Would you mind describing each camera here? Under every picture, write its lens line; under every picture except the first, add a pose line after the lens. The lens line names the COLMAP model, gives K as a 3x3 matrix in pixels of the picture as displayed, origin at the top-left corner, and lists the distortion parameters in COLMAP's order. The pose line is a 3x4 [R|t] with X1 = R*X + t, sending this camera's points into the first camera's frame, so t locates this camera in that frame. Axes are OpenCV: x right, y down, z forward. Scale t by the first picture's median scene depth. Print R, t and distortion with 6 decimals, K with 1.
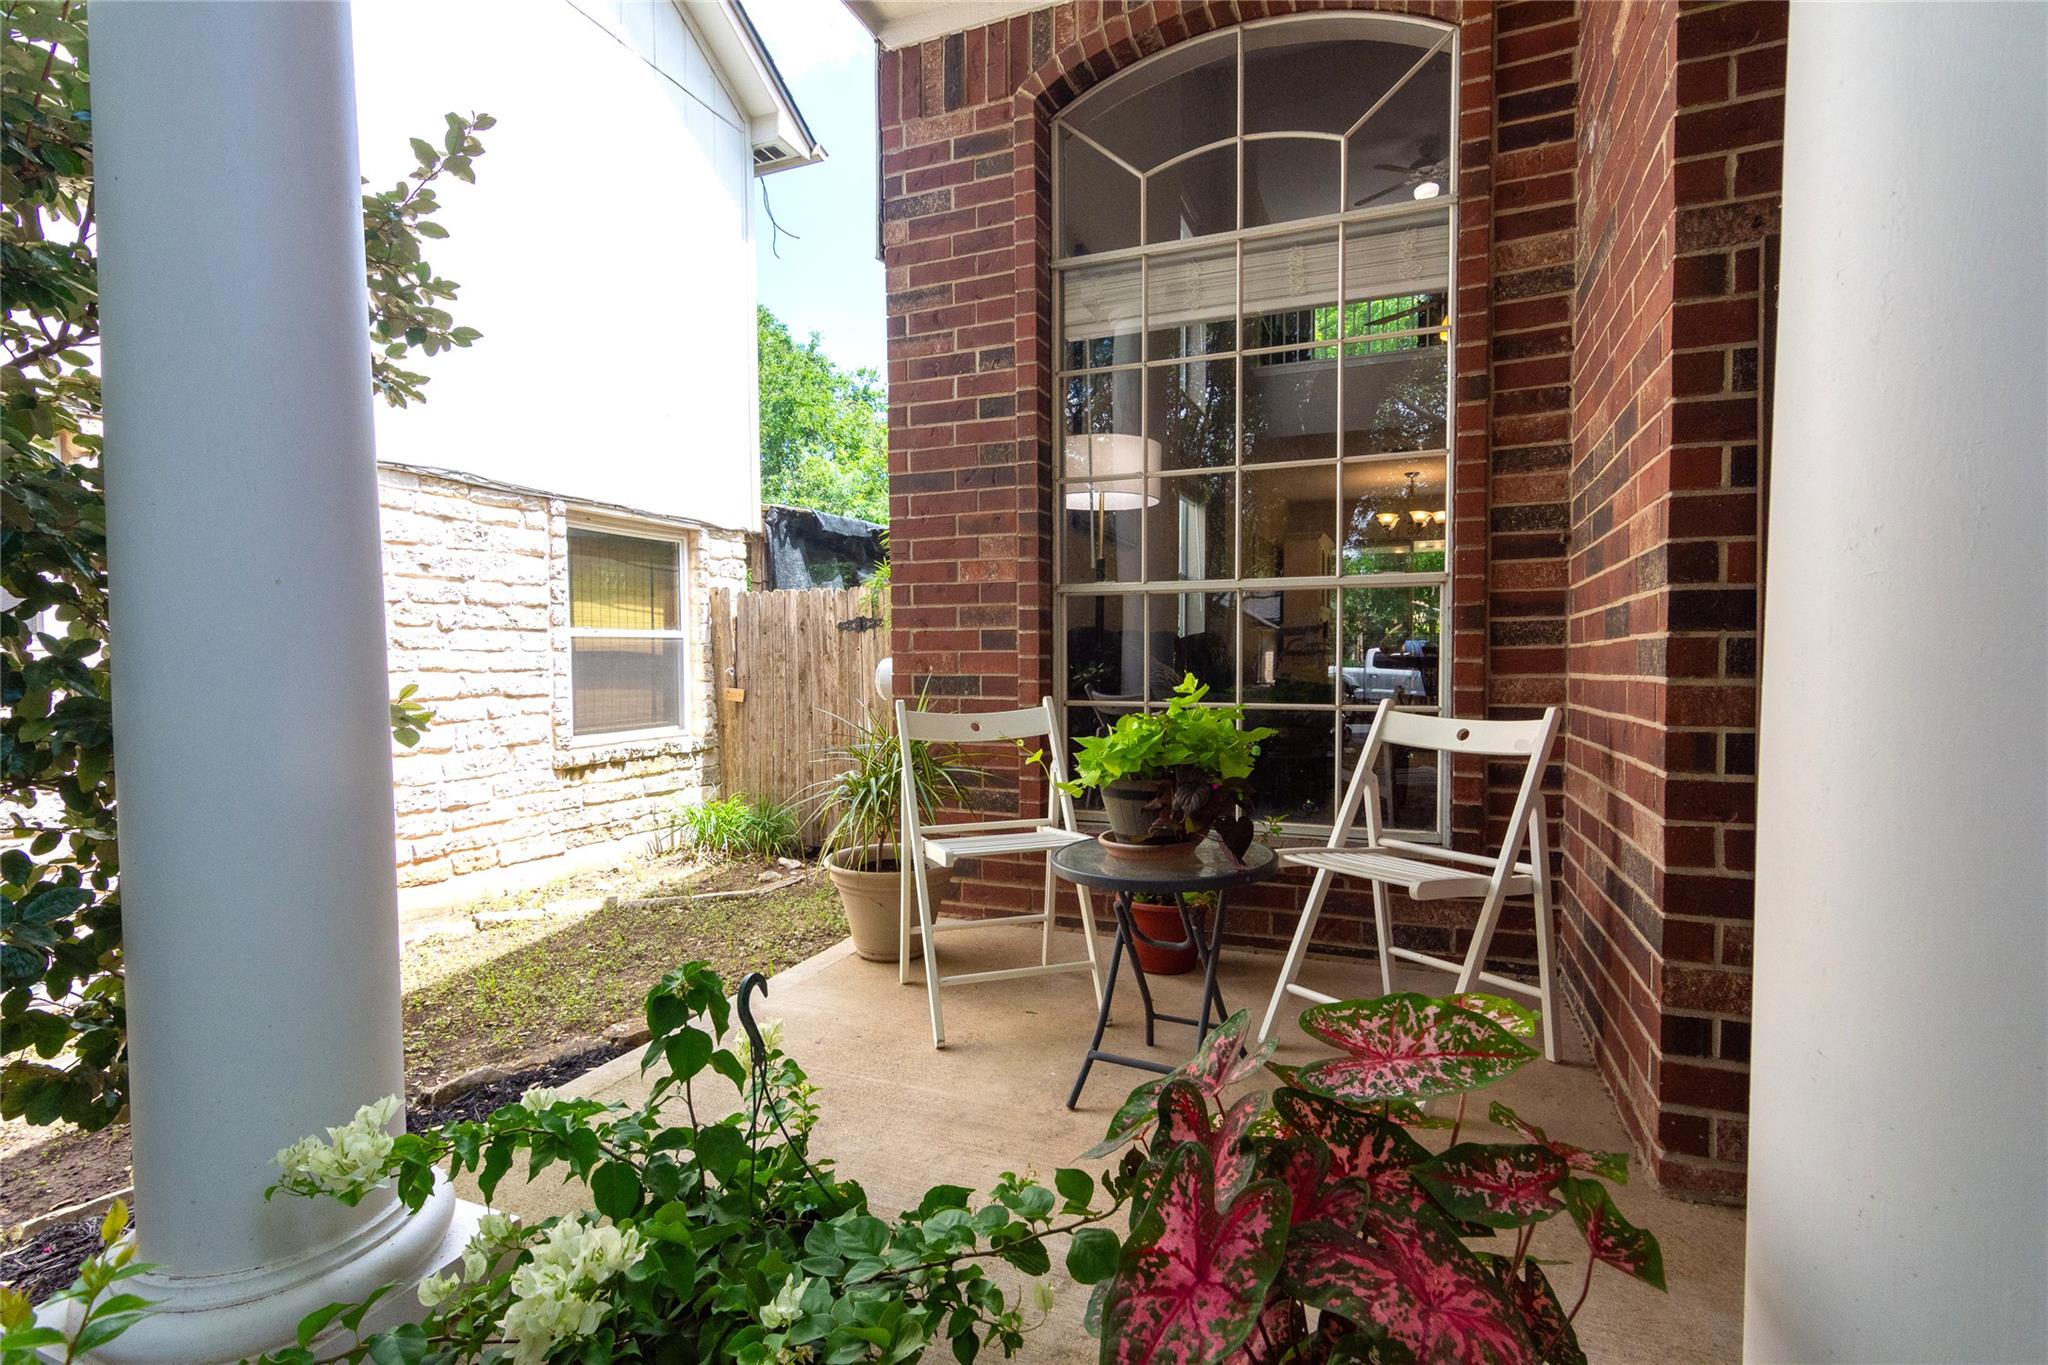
lens RADIAL K [[989.3, 0, 1018.3], [0, 989.3, 698.8], [0, 0, 1]] dist [0.002833, 0.000106]
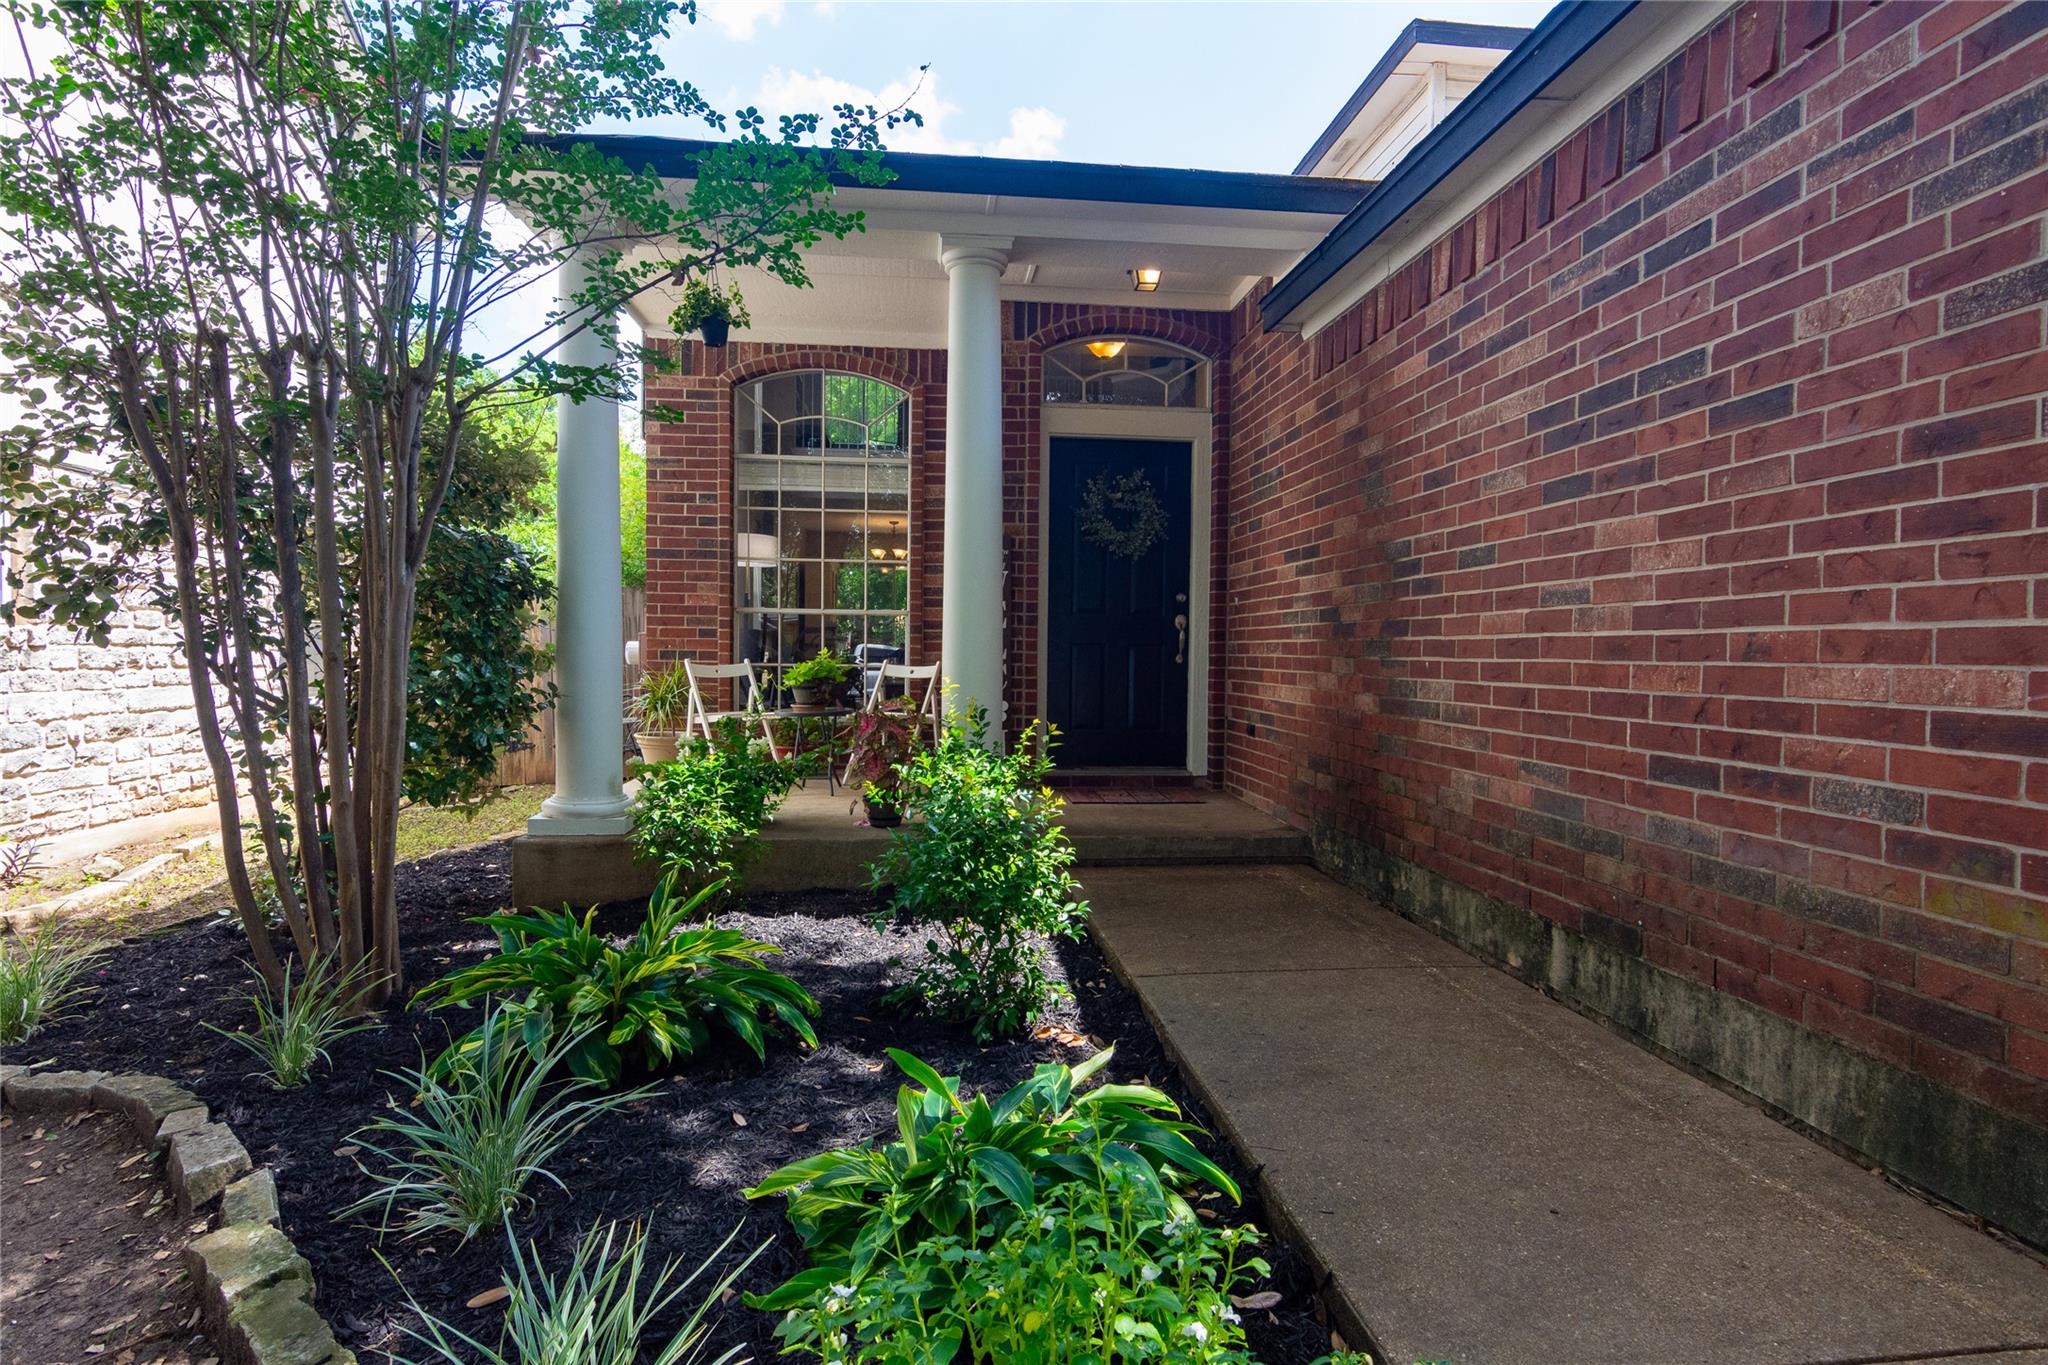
lens RADIAL K [[1067.1, 0, 1024.1], [0, 1067.1, 689.9], [0, 0, 1]] dist [-0.001005, 0.000303]
pose [[0.877583, 0.000778, 0.479425, -0.521057], [0.004322, 0.999945, -0.009534, 0.084490], [-0.479406, 0.010439, 0.877531, -1.302087]]
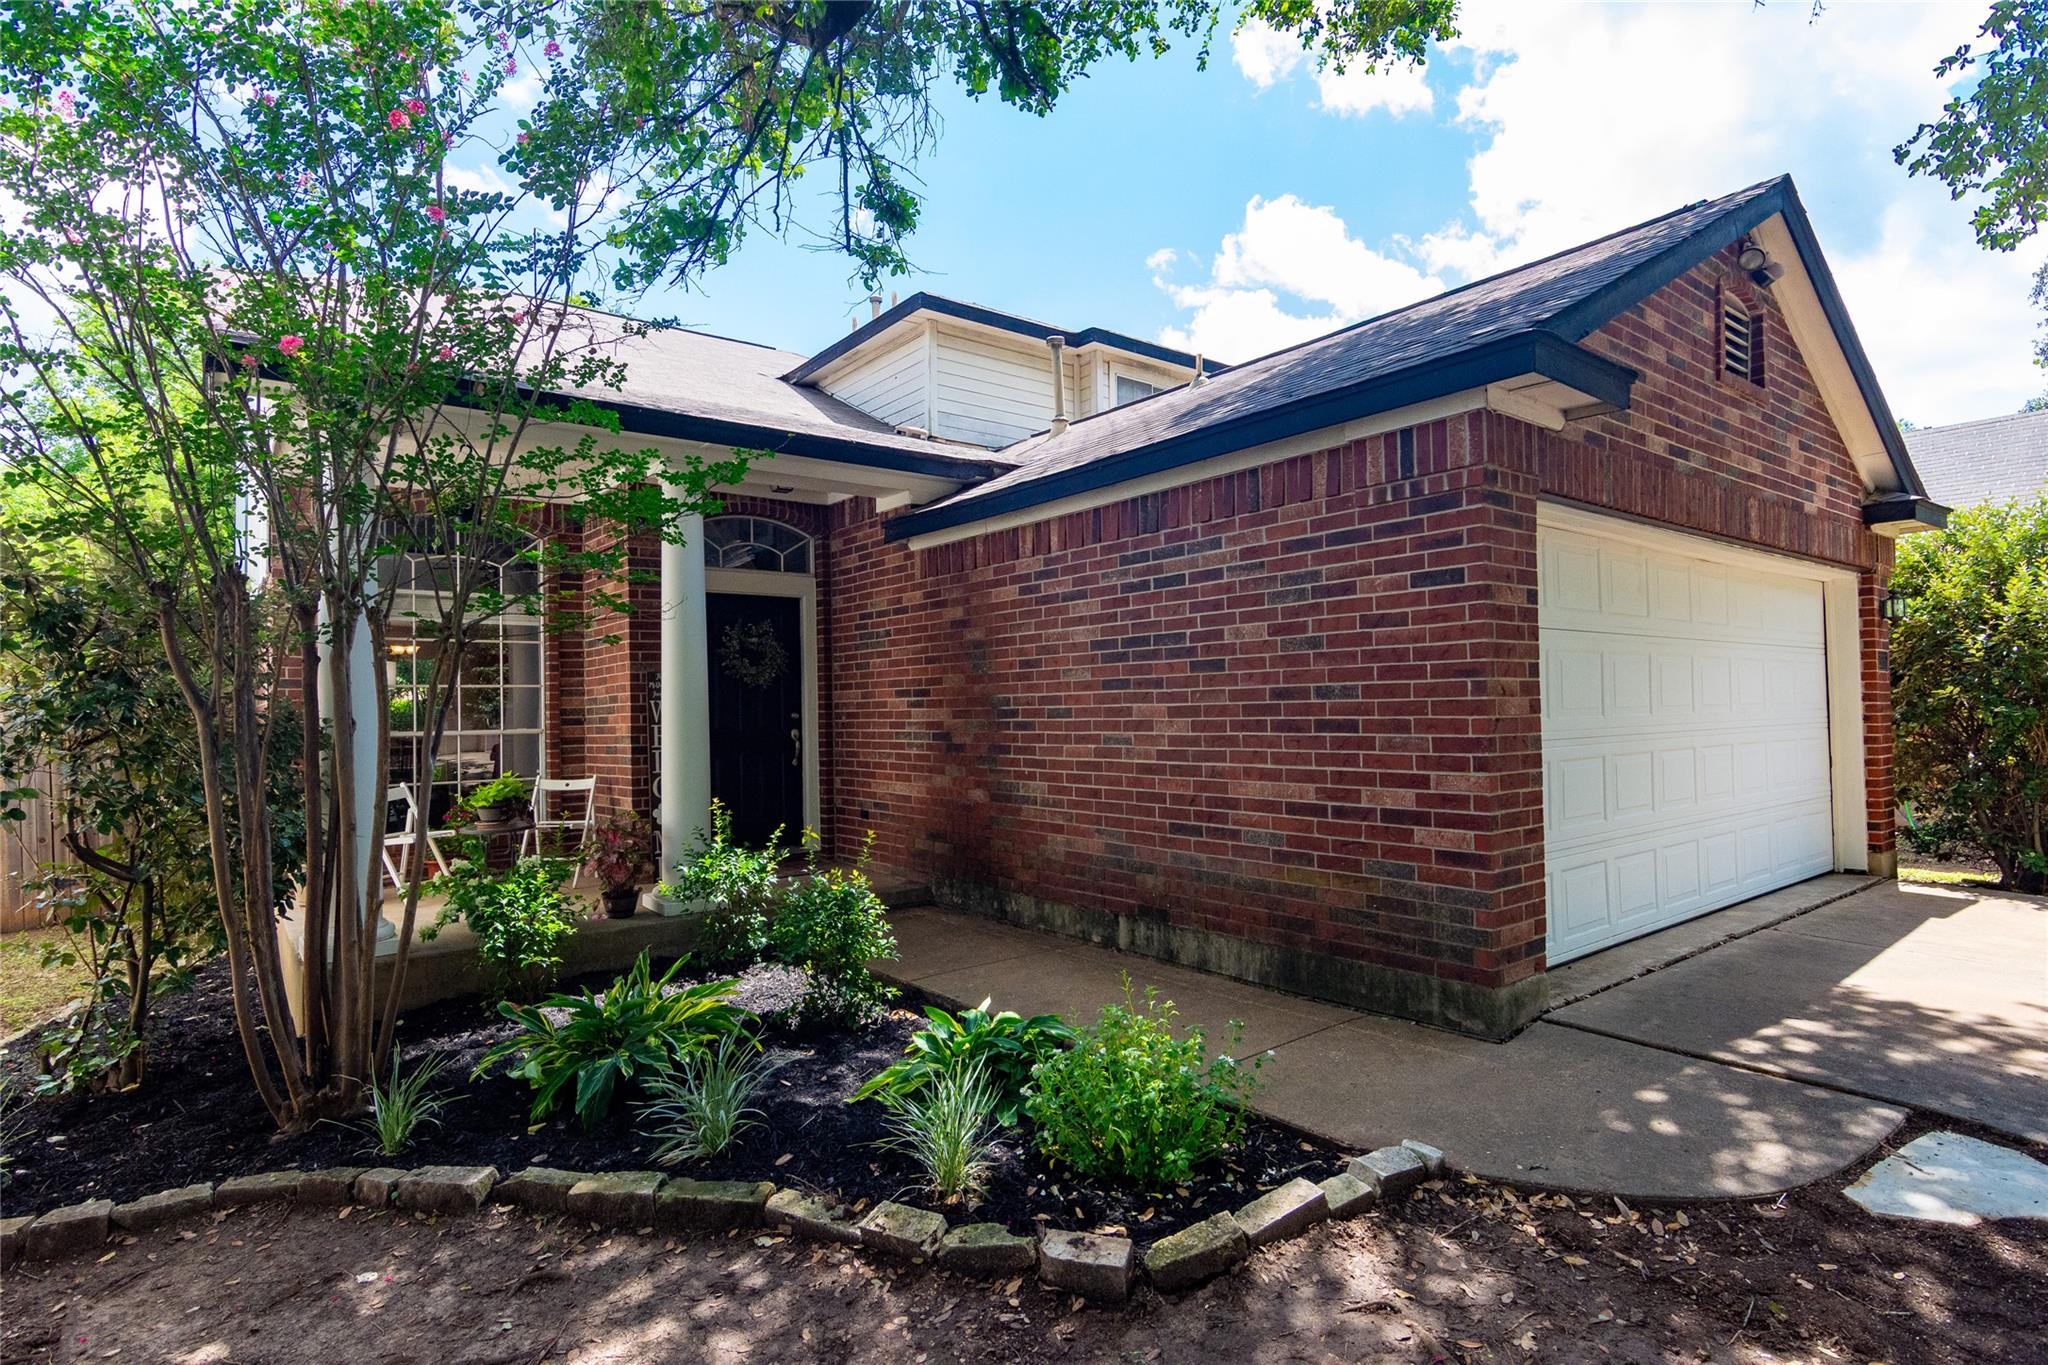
lens RADIAL K [[1067.1, 0, 1017.3], [0, 1067.1, 689.7], [0, 0, 1]] dist [-0.001005, 0.000303]
pose [[0.489794, 0.014881, 0.871711, -1.356834], [0.053961, 0.997420, -0.047347, -0.021104], [-0.870167, 0.070229, 0.487727, -1.451712]]
